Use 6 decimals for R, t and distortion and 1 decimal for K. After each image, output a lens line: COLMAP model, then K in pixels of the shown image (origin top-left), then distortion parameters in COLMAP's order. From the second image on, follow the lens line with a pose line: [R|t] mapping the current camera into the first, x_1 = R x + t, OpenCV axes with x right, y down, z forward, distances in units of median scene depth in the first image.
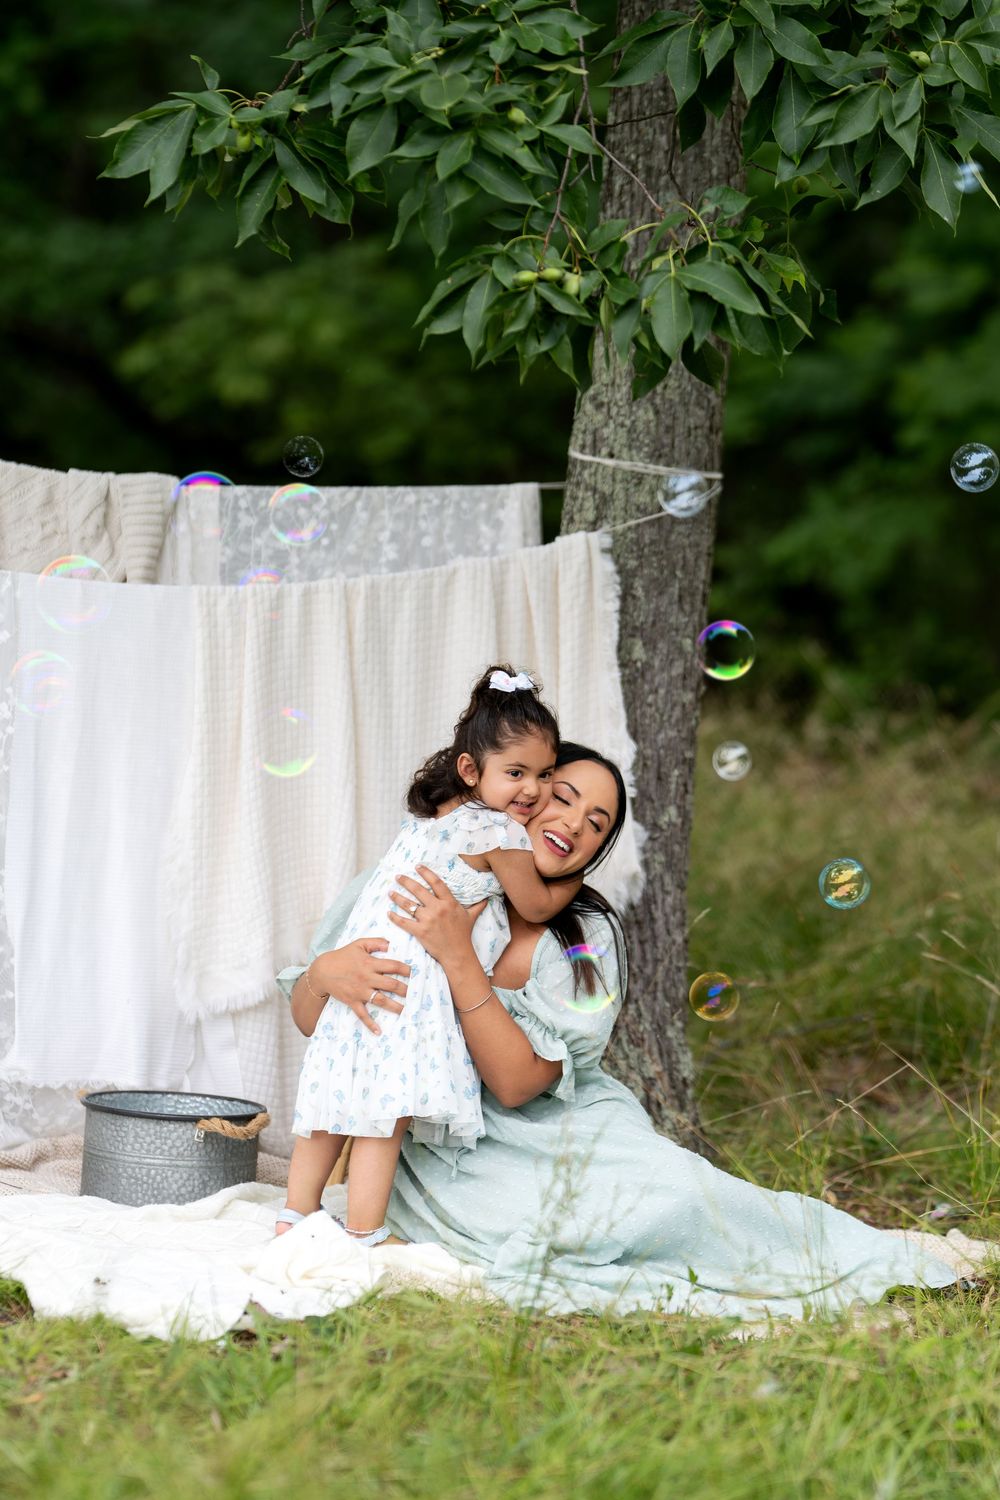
lens RADIAL K [[6041.7, 0, 498.7], [0, 6041.7, 752.8], [0, 0, 1]] dist [0.076191, 0.000000]
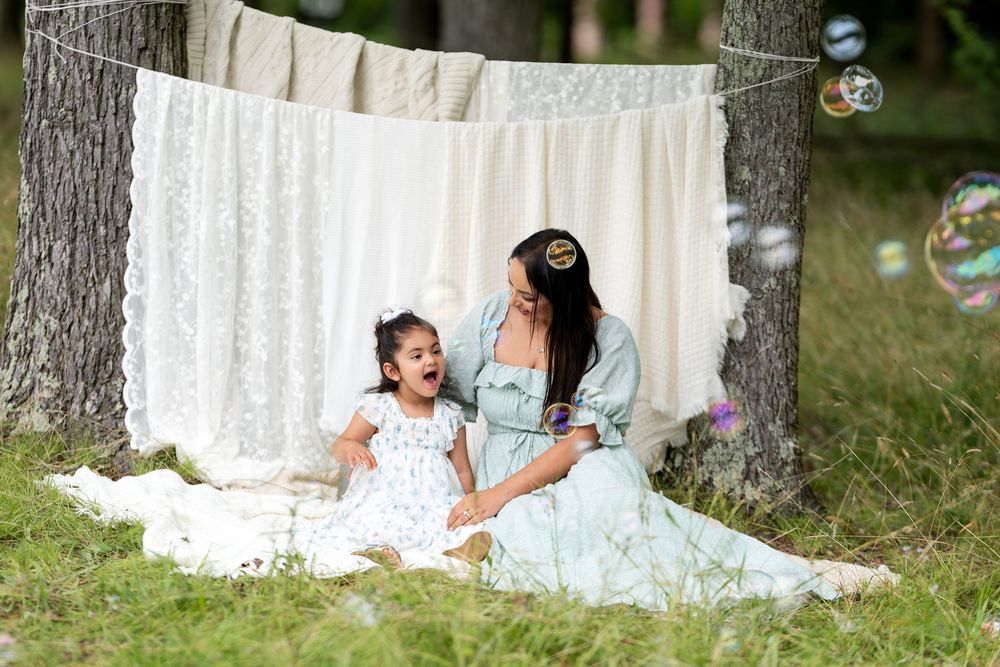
lens RADIAL K [[4027.8, 0, 440.6], [0, 4027.8, 362.1], [0, 0, 1]] dist [0.076191, 0.000000]
pose [[0.907769, 0.050065, -0.416472, 0.378878], [-0.046145, 0.998745, 0.019480, 0.014218], [0.416924, 0.001535, 0.908940, 0.045762]]
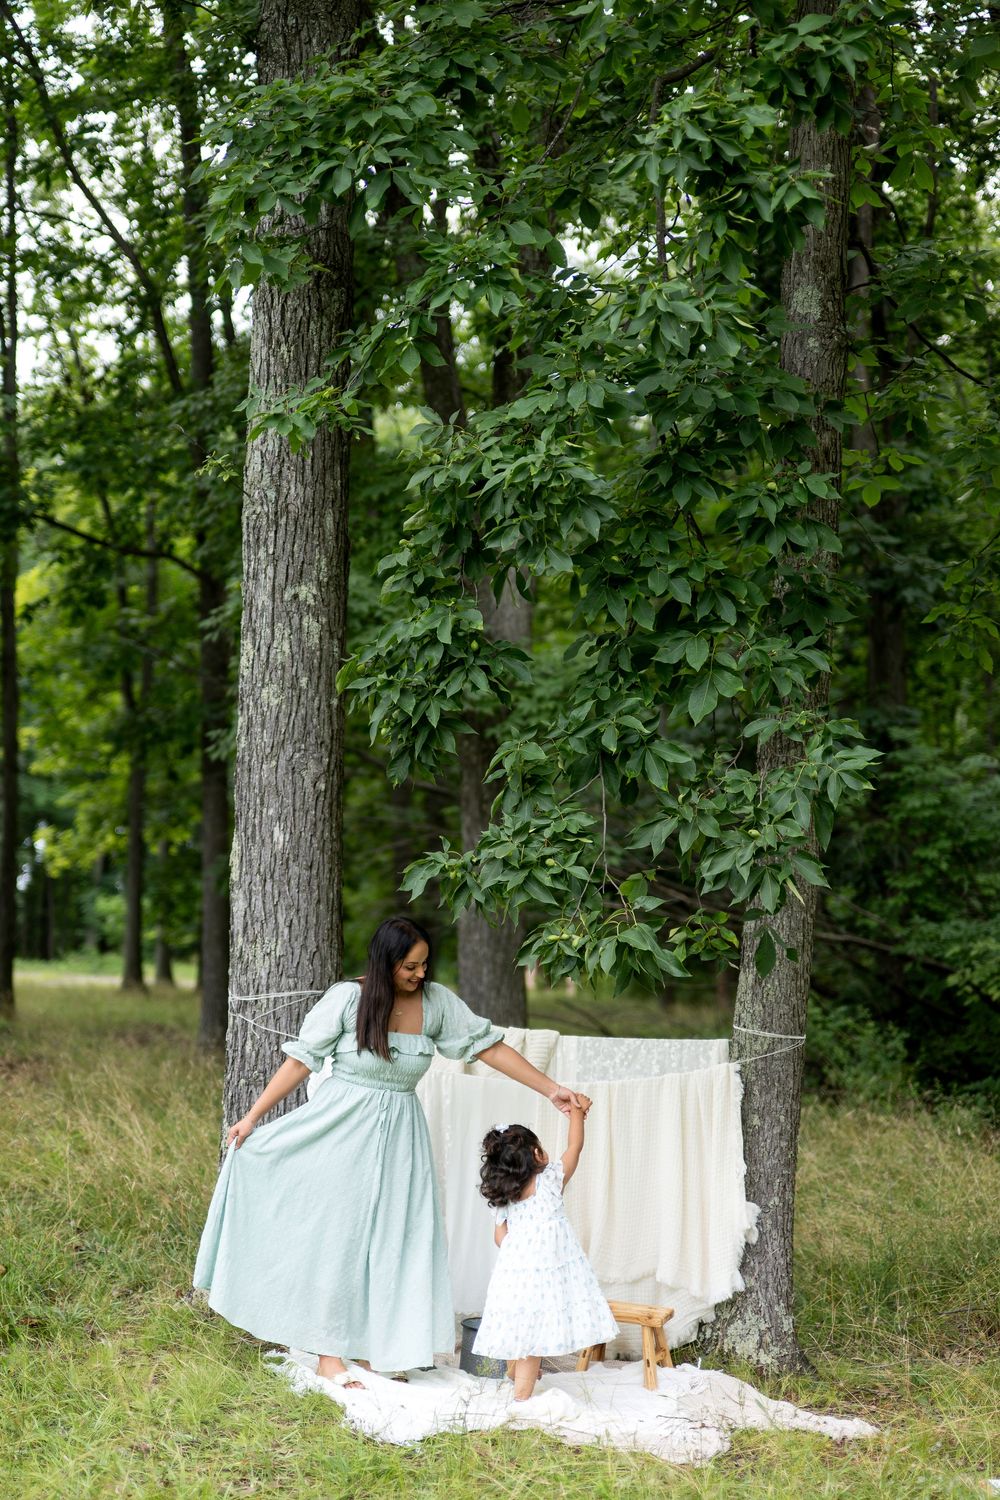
lens RADIAL K [[2476.2, 0, 447.5], [0, 2476.2, 748.3], [0, 0, 1]] dist [0.039122, 0.000000]
pose [[0.923275, -0.016658, -0.383780, 0.256994], [-0.045276, 0.987377, -0.151778, -0.009011], [0.381463, 0.157509, 0.910866, 0.155237]]
